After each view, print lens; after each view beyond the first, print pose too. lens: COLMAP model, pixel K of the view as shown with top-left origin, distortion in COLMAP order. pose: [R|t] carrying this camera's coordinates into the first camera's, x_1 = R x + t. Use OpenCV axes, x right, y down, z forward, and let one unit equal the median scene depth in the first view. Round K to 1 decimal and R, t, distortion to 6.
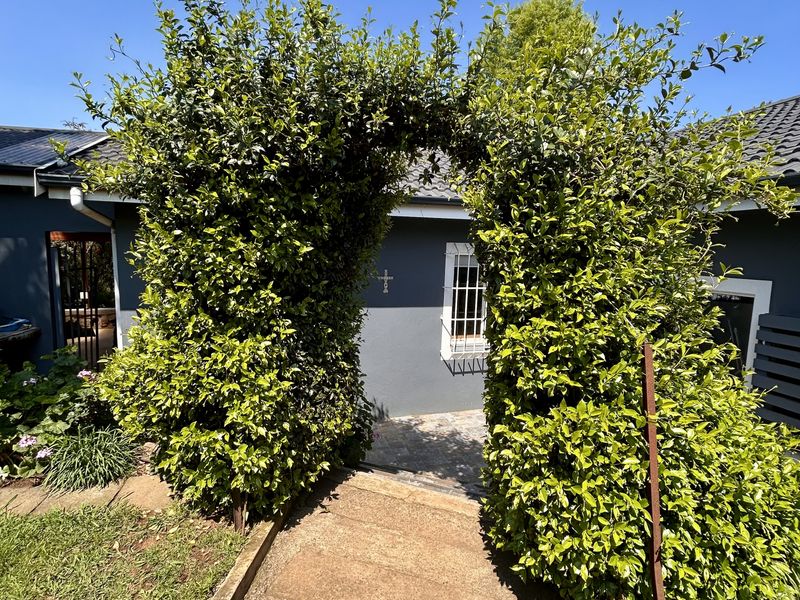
lens RADIAL K [[423.0, 0, 400.0], [0, 423.0, 300.0], [0, 0, 1]] dist [0.001799, 0.000749]
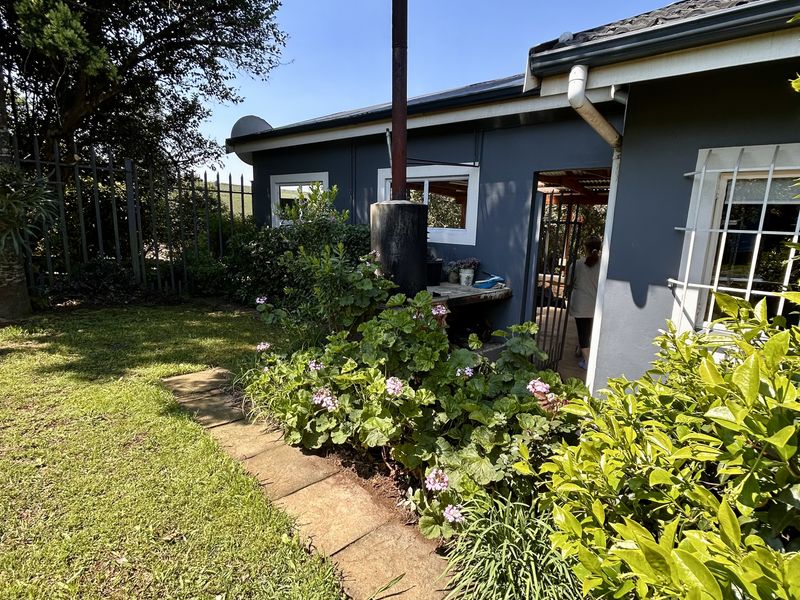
lens RADIAL K [[423.0, 0, 400.0], [0, 423.0, 300.0], [0, 0, 1]] dist [0.001799, 0.000749]
pose [[0.530937, 0.158232, -0.832507, -0.265897], [-0.119895, 0.986556, 0.111047, 0.020964], [0.838887, 0.040854, 0.542770, 0.362314]]
